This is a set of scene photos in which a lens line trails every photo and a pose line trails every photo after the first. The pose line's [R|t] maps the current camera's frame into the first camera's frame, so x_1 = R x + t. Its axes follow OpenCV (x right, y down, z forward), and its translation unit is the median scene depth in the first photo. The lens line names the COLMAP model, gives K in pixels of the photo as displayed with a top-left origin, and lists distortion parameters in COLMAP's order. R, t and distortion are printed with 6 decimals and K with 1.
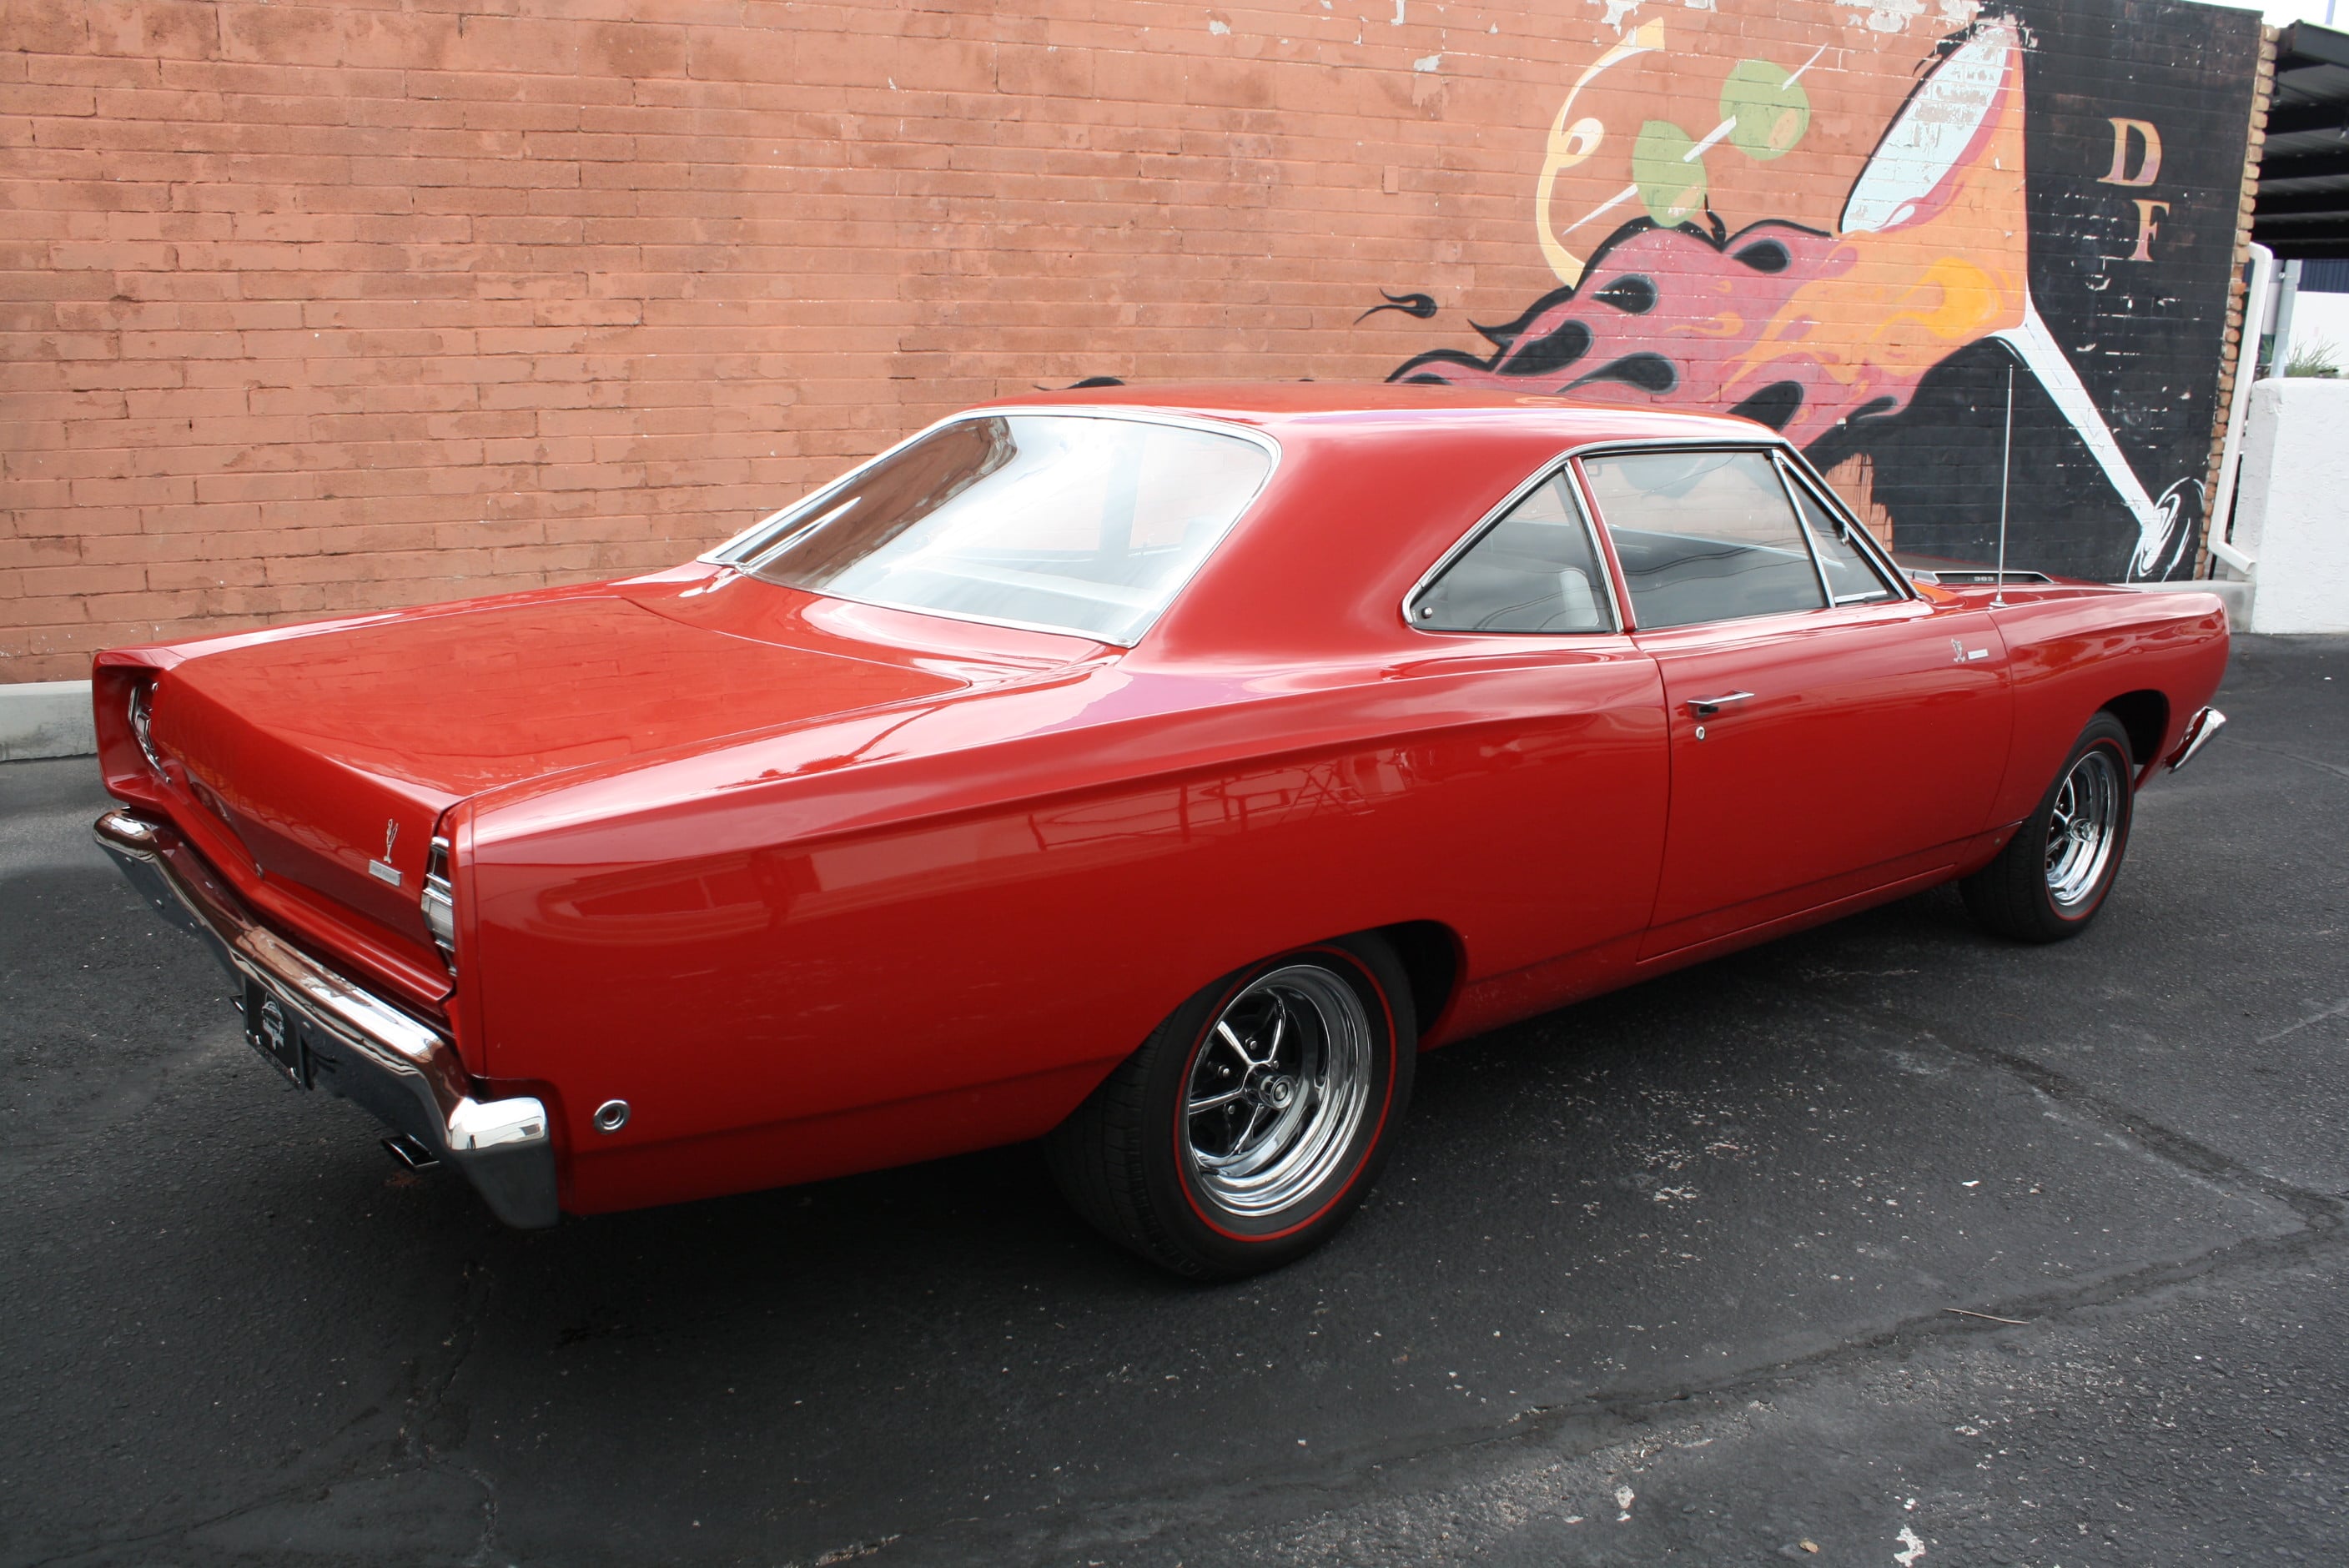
lens RADIAL K [[1995.9, 0, 1183.9], [0, 1995.9, 787.4], [0, 0, 1]] dist [-0.168723, 0.153825]
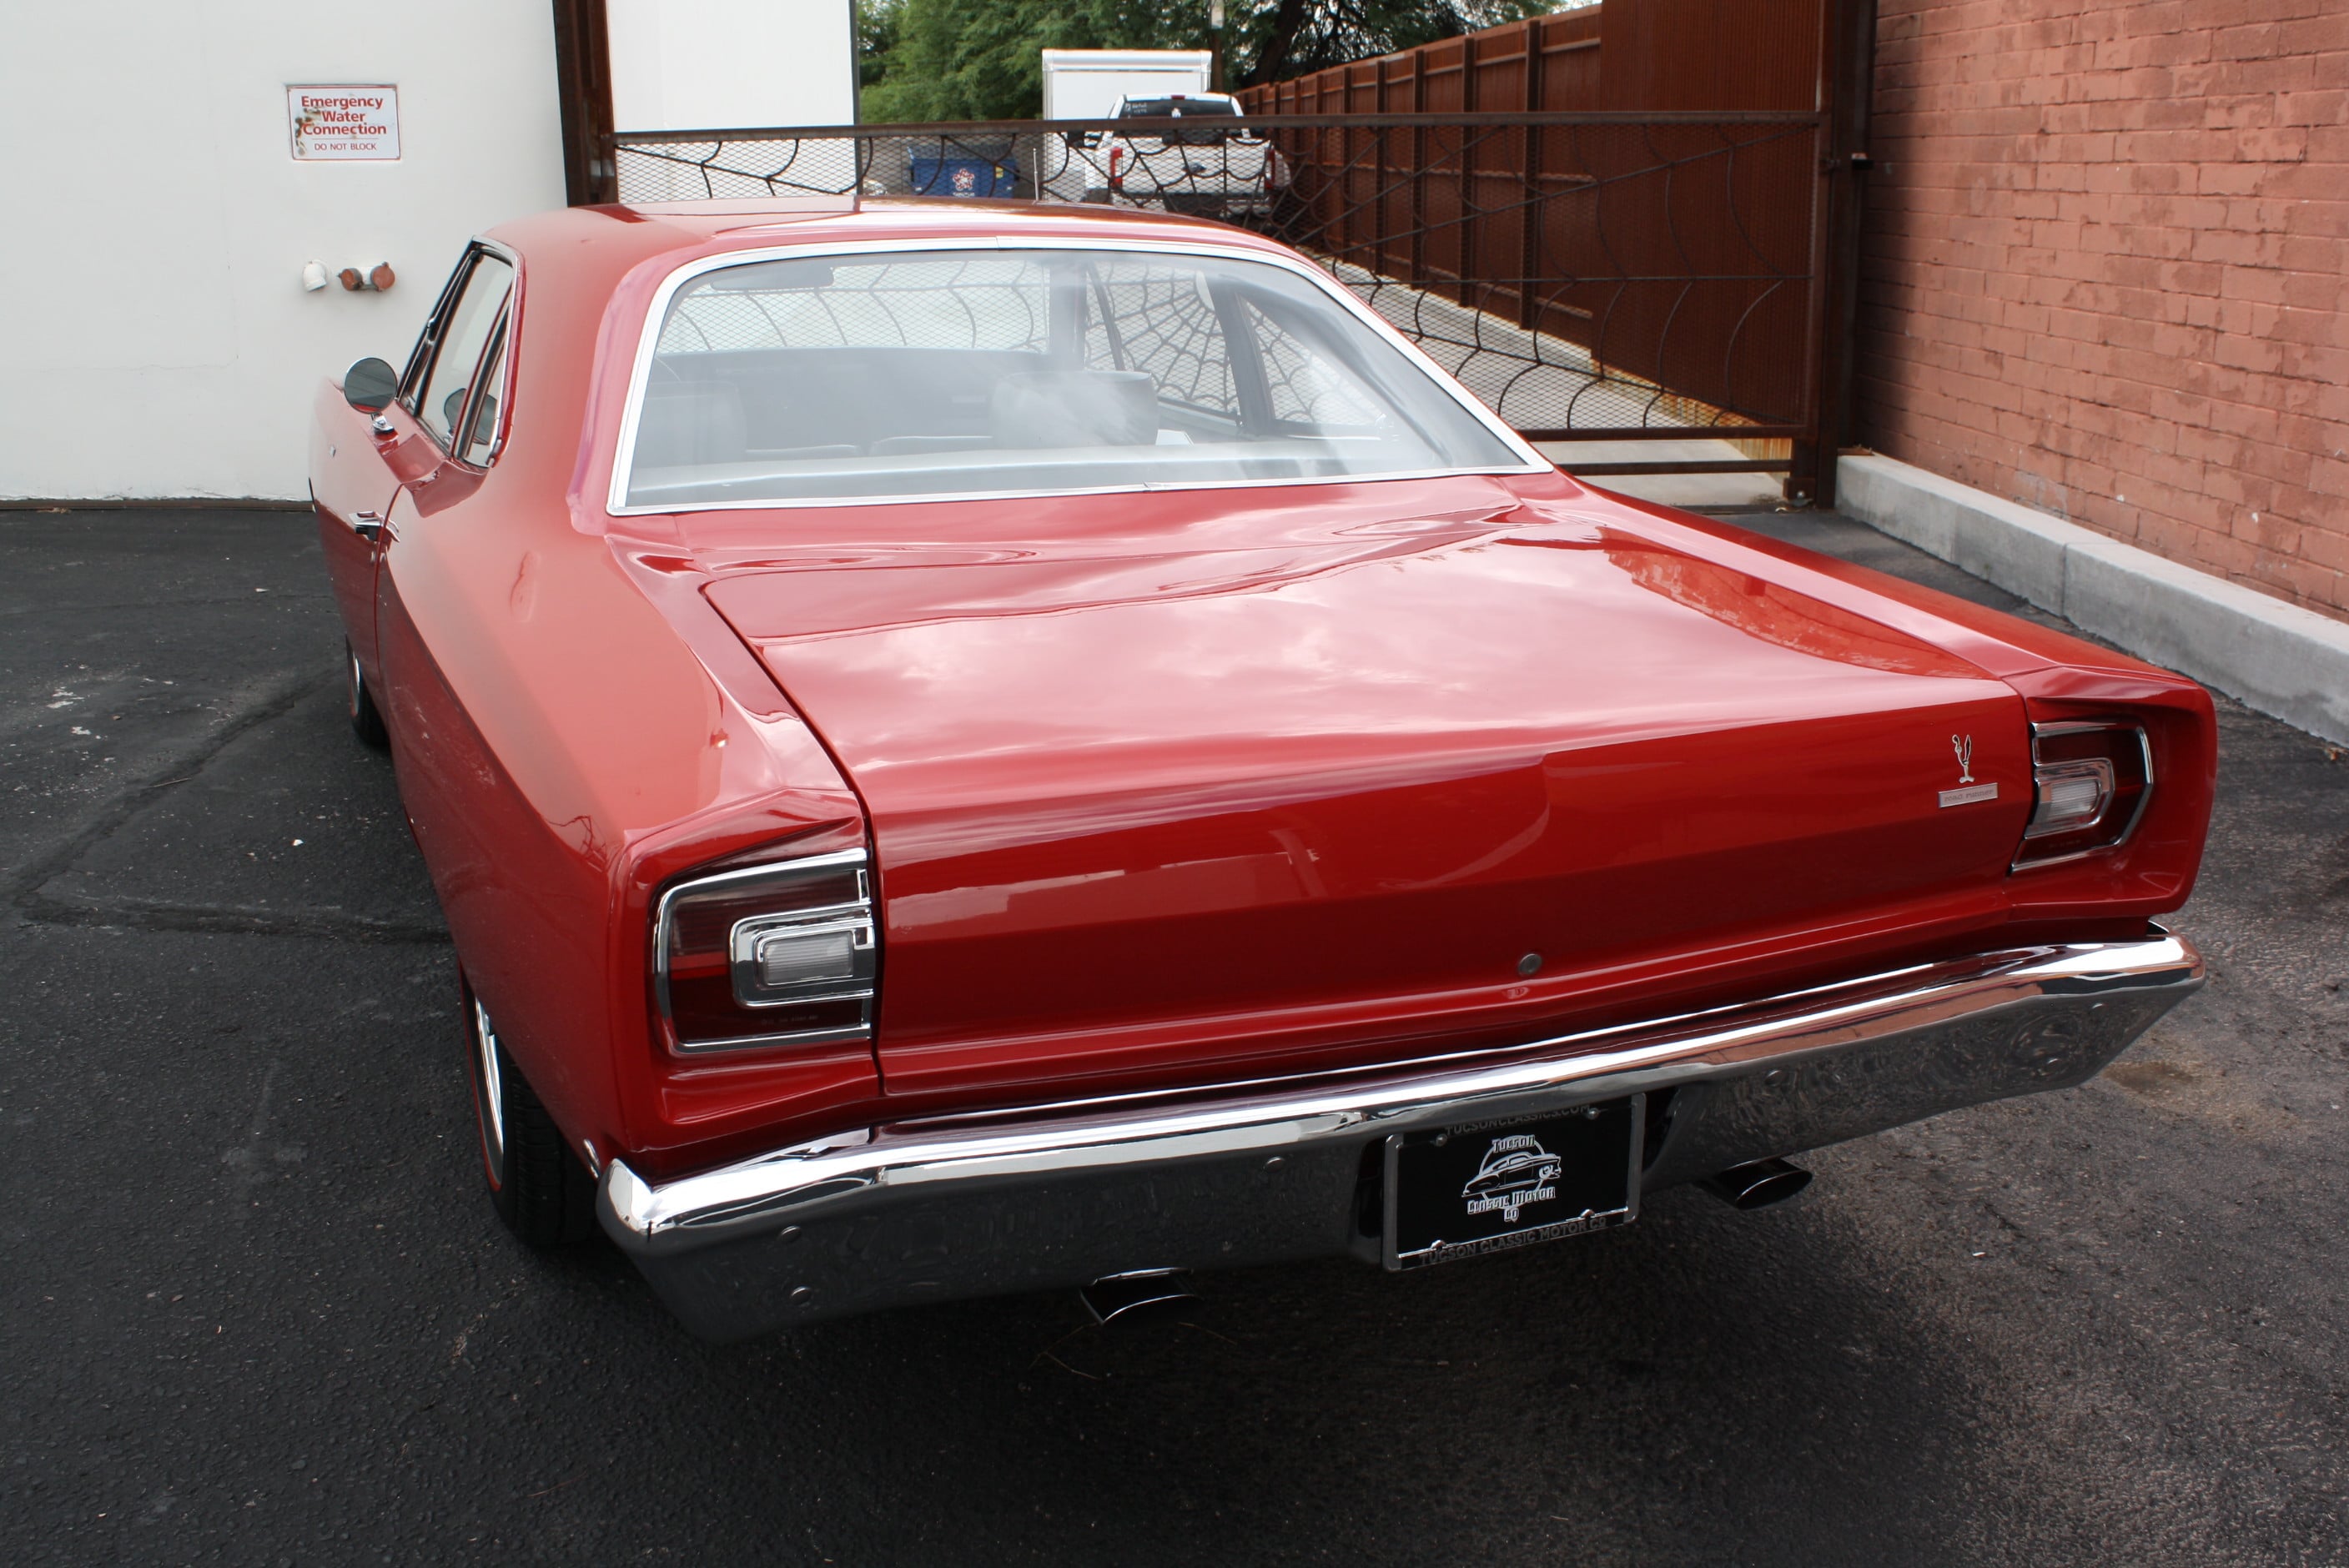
lens RADIAL K [[2298.4, 0, 1181.6], [0, 2298.4, 785.8], [0, 0, 1]] dist [-0.148270, 0.157492]
pose [[-0.338572, 0.233458, -0.911519, 0.682394], [-0.223301, 0.921122, 0.318860, -0.180696], [0.914060, 0.311500, -0.259735, 0.853746]]
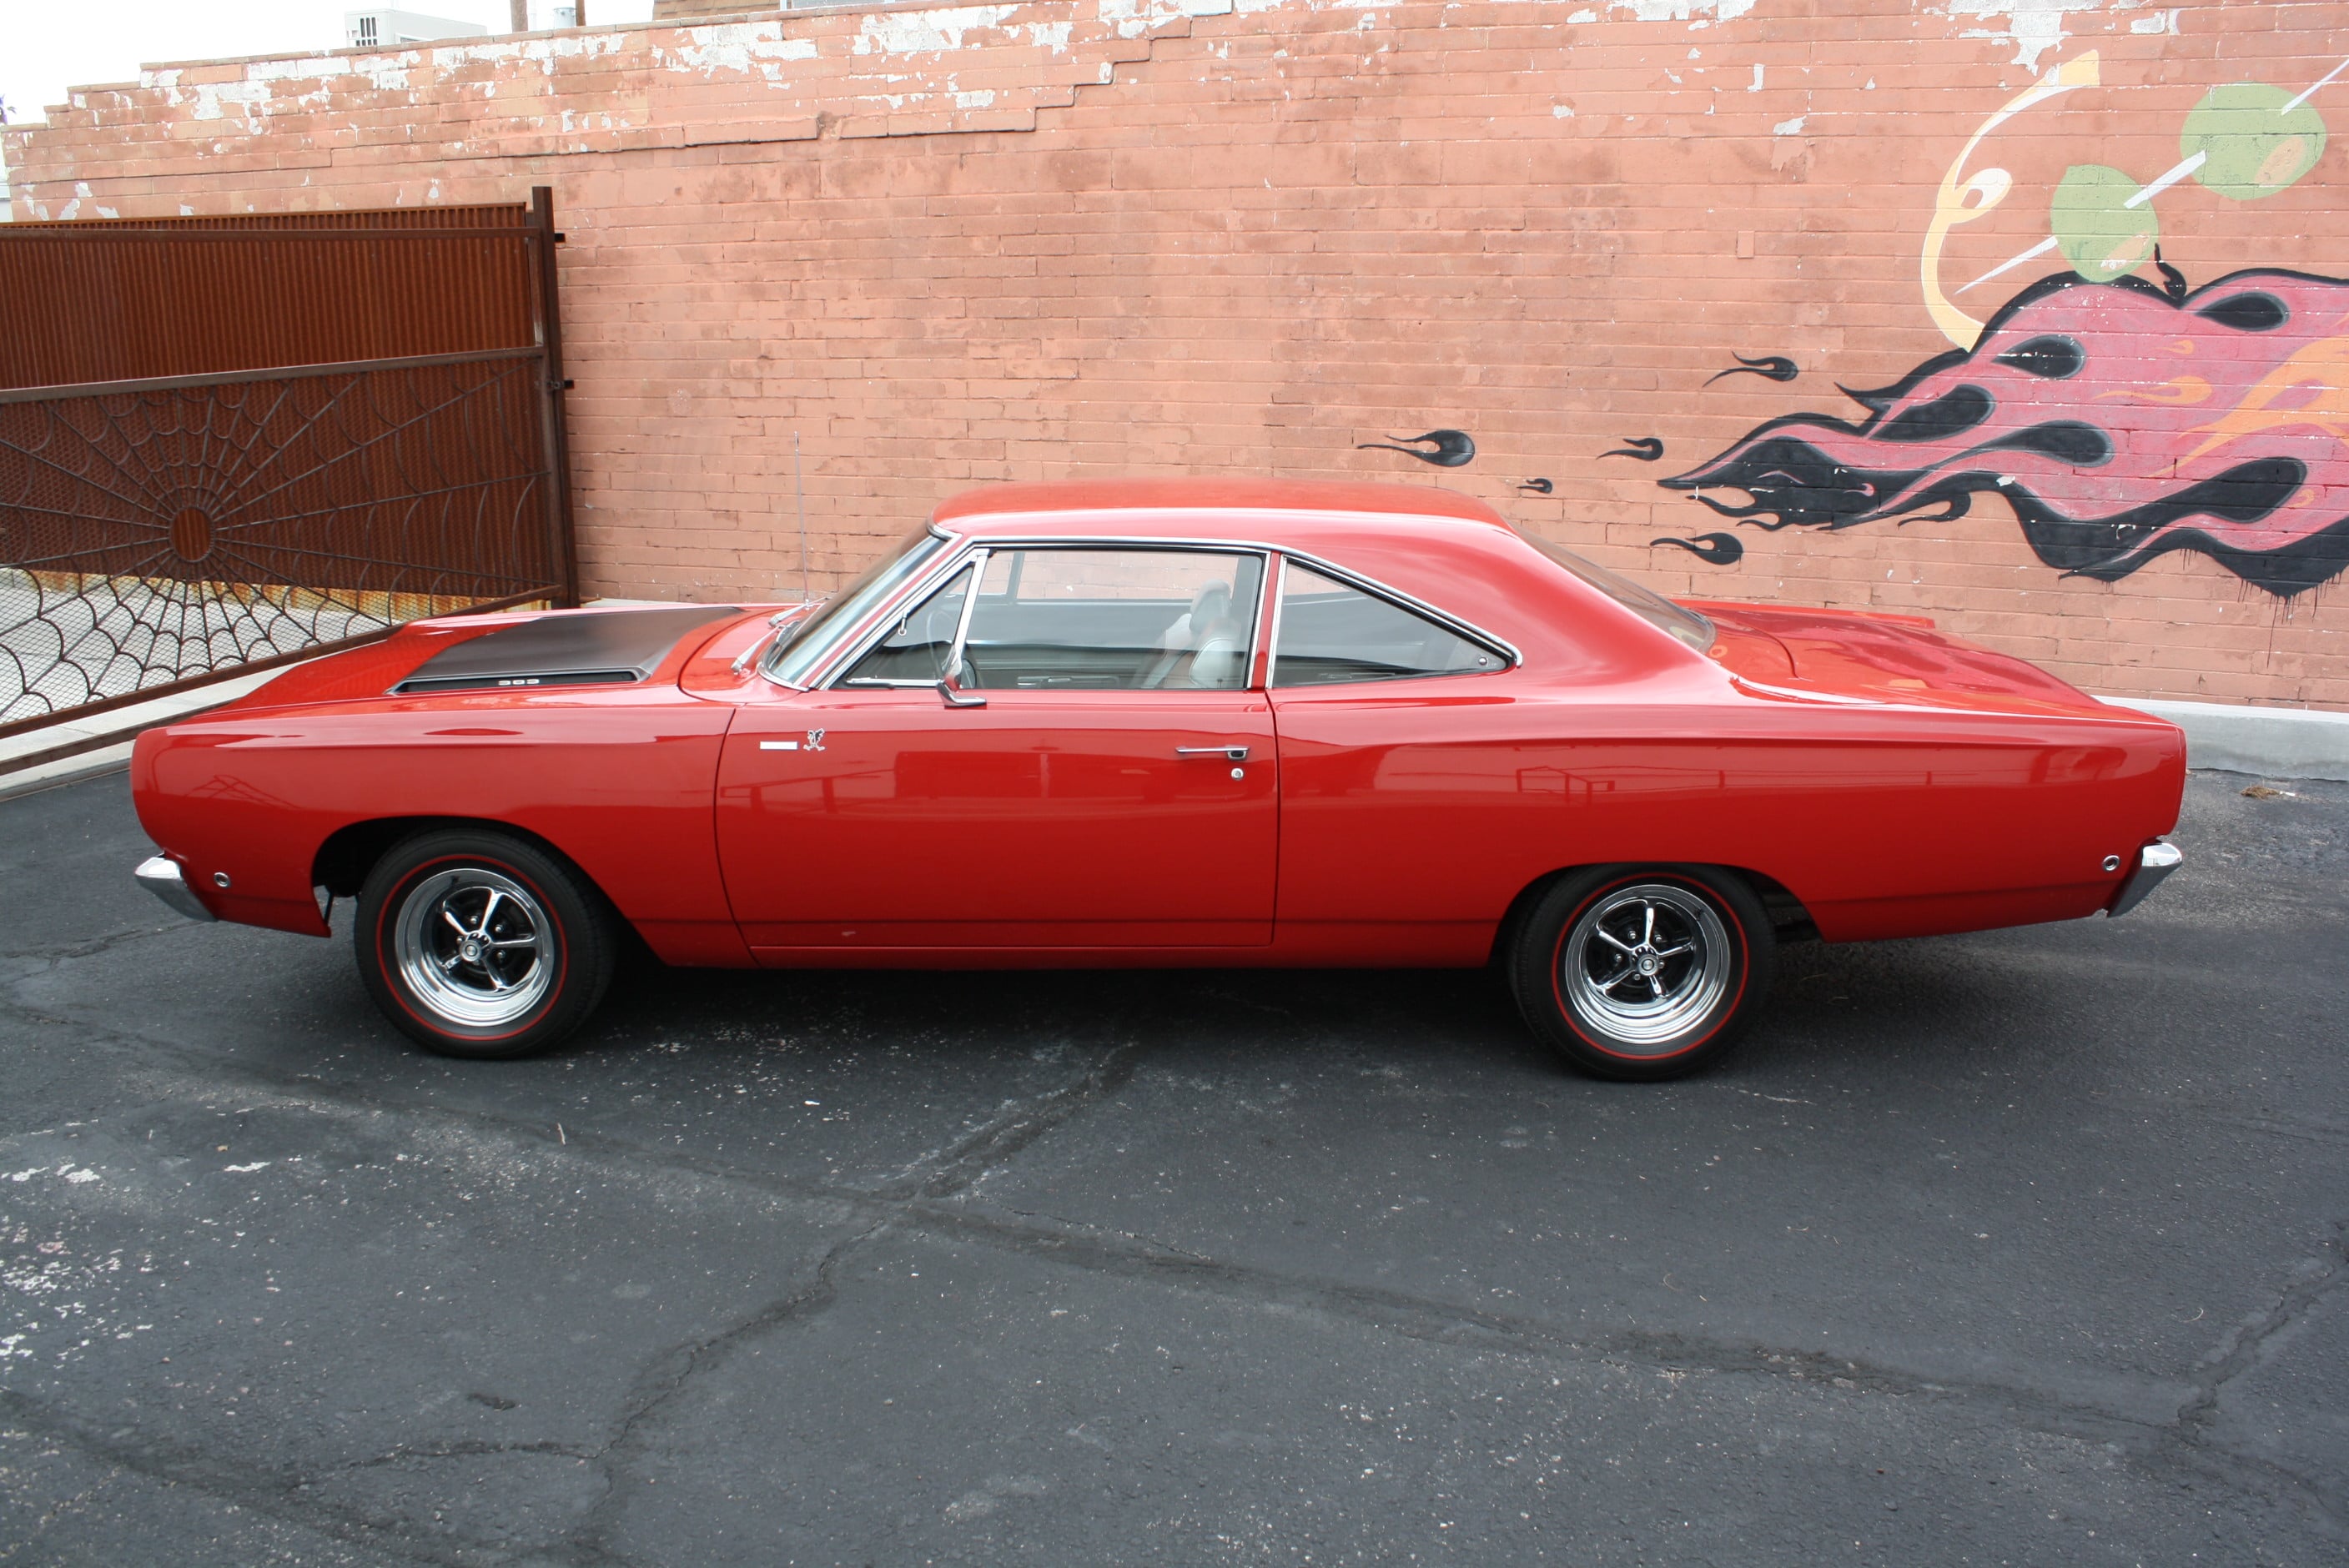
lens RADIAL K [[1981.2, 0, 1183.6], [0, 1981.2, 784.8], [0, 0, 1]] dist [-0.168736, 0.153771]
pose [[0.723427, 0.151358, -0.673605, 0.664196], [-0.148050, 0.986986, 0.062774, -0.058094], [0.674340, 0.054315, 0.736421, 0.089137]]
